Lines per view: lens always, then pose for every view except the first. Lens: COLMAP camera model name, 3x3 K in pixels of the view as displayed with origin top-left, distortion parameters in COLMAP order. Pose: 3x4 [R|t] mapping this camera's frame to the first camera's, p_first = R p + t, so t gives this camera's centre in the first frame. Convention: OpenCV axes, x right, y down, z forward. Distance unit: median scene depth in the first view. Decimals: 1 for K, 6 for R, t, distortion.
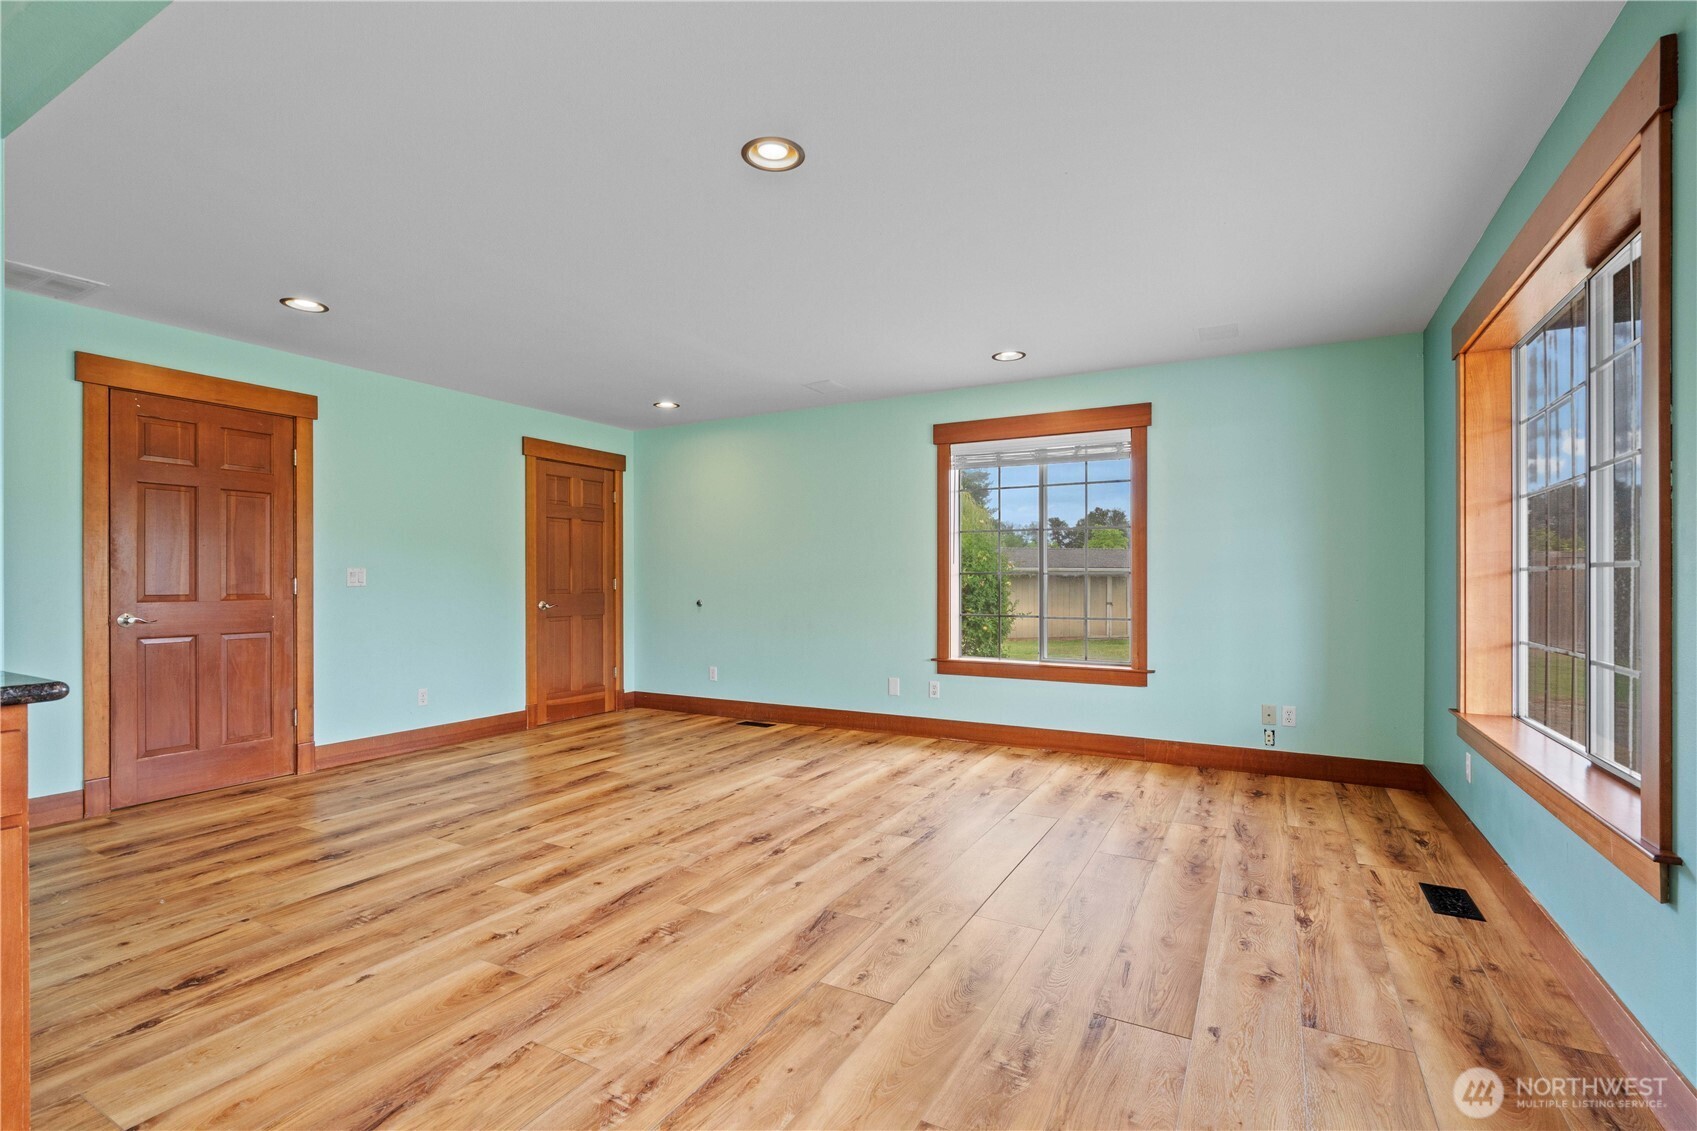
lens RADIAL K [[778.5, 0, 834.0], [0, 778.5, 577.6], [0, 0, 1]] dist [-0.004000, 0.000768]
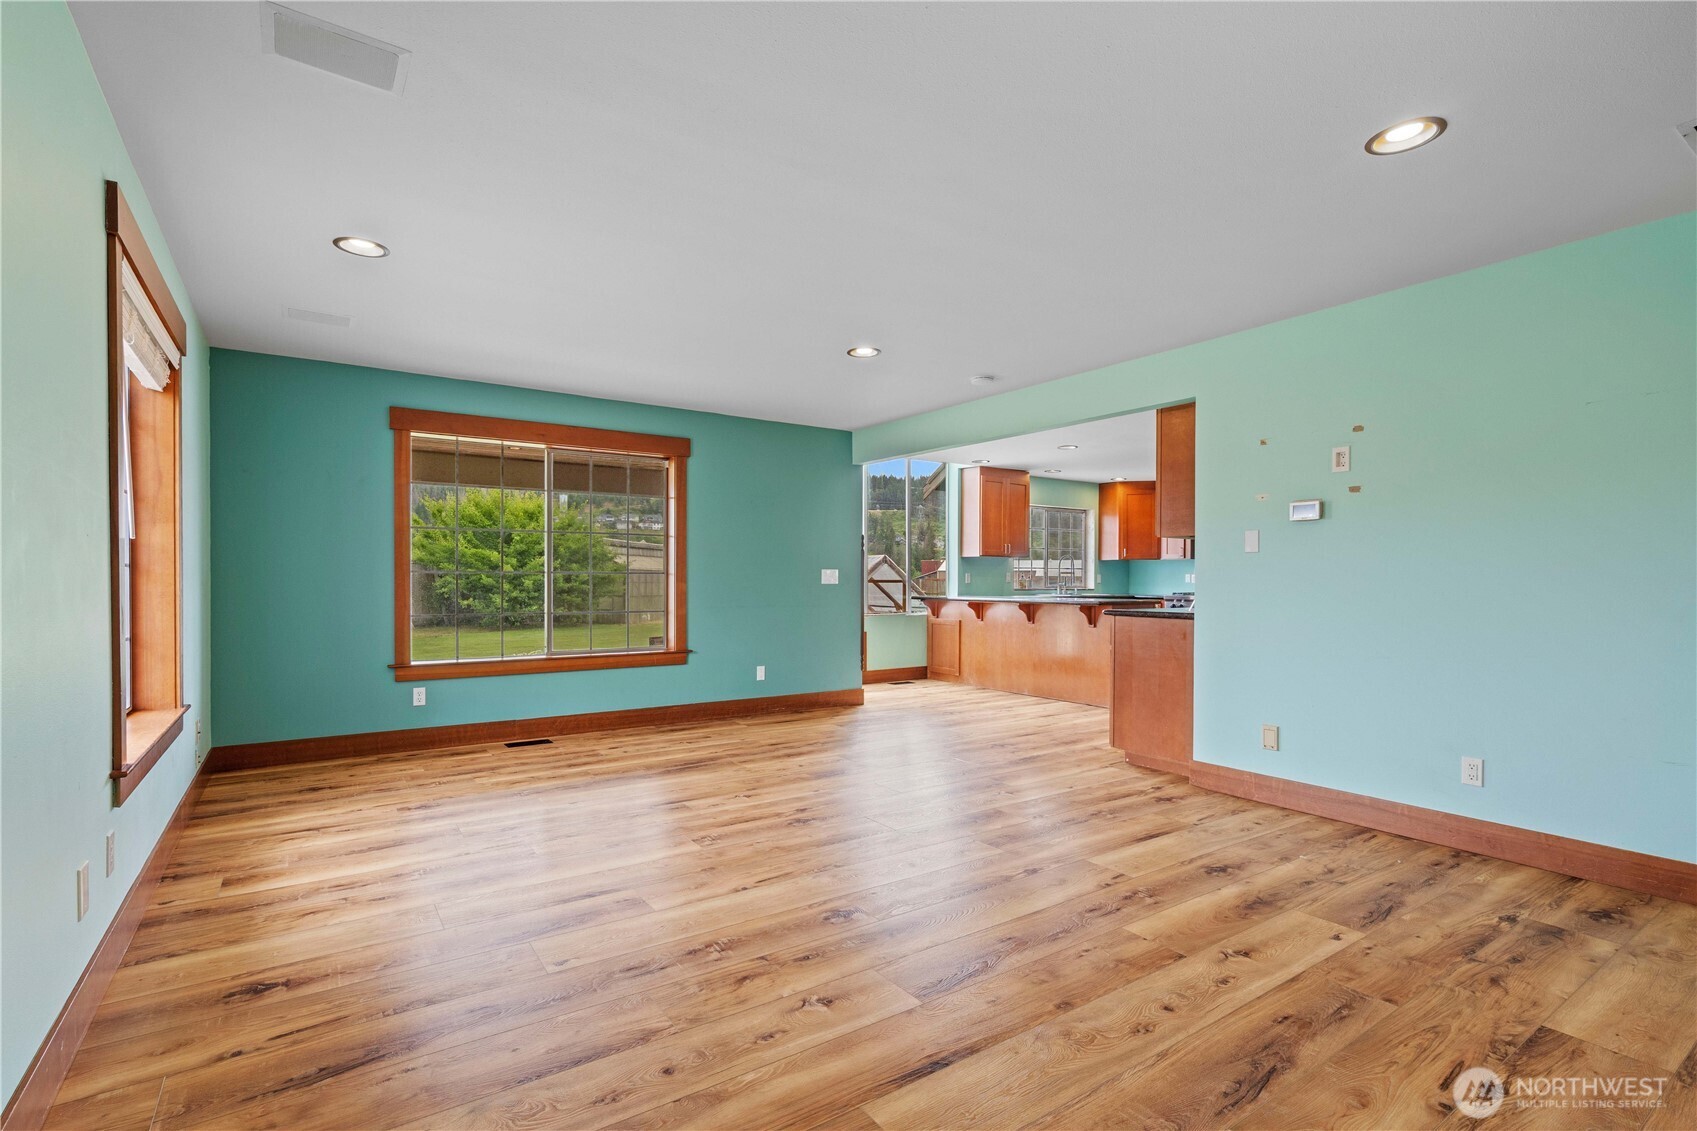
lens RADIAL K [[778.5, 0, 815.5], [0, 778.5, 581.2], [0, 0, 1]] dist [-0.004000, 0.000768]
pose [[-0.884876, -0.002492, 0.465820, -0.616368], [-0.004564, 0.999984, -0.003319, 0.008955], [-0.465804, -0.005062, -0.884873, 1.961447]]
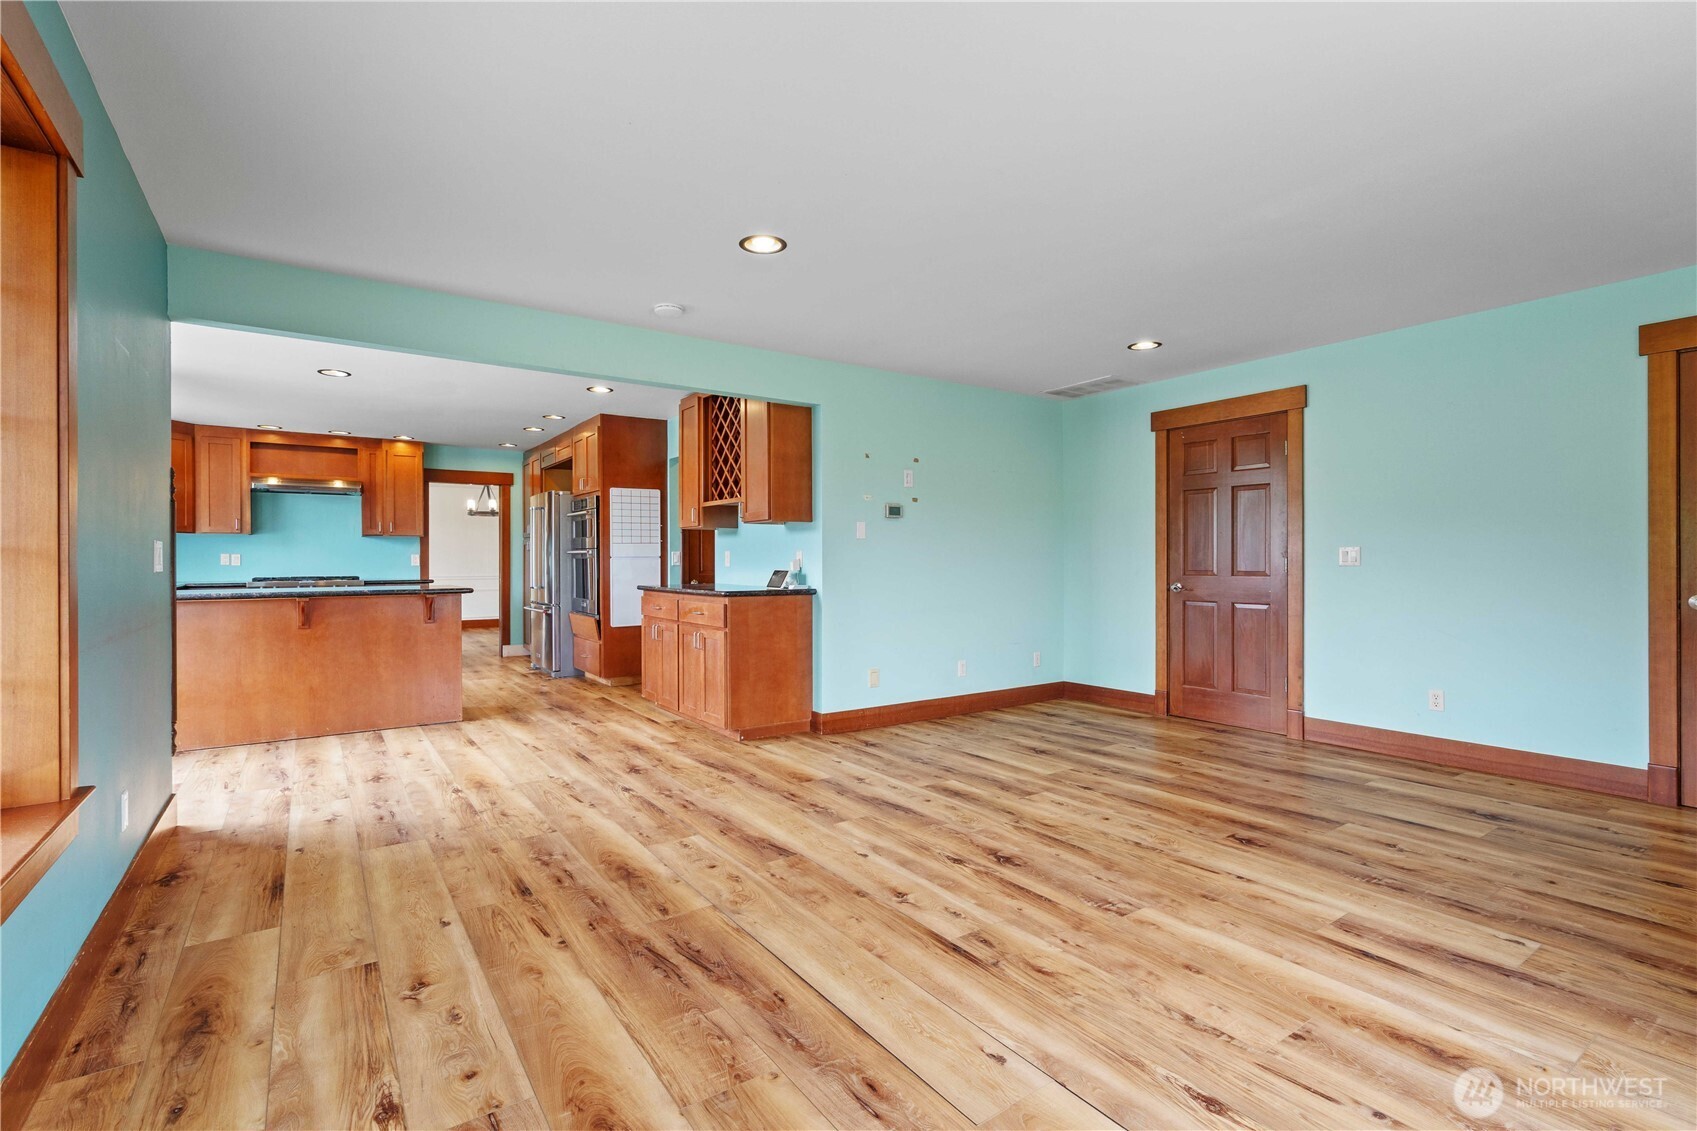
lens RADIAL K [[778.5, 0, 836.4], [0, 778.5, 561.2], [0, 0, 1]] dist [-0.004000, 0.000768]
pose [[-0.444530, 0.001774, -0.895762, 0.770824], [0.007387, 0.999971, -0.001685, 0.003869], [0.895733, -0.007366, -0.444531, 1.232407]]
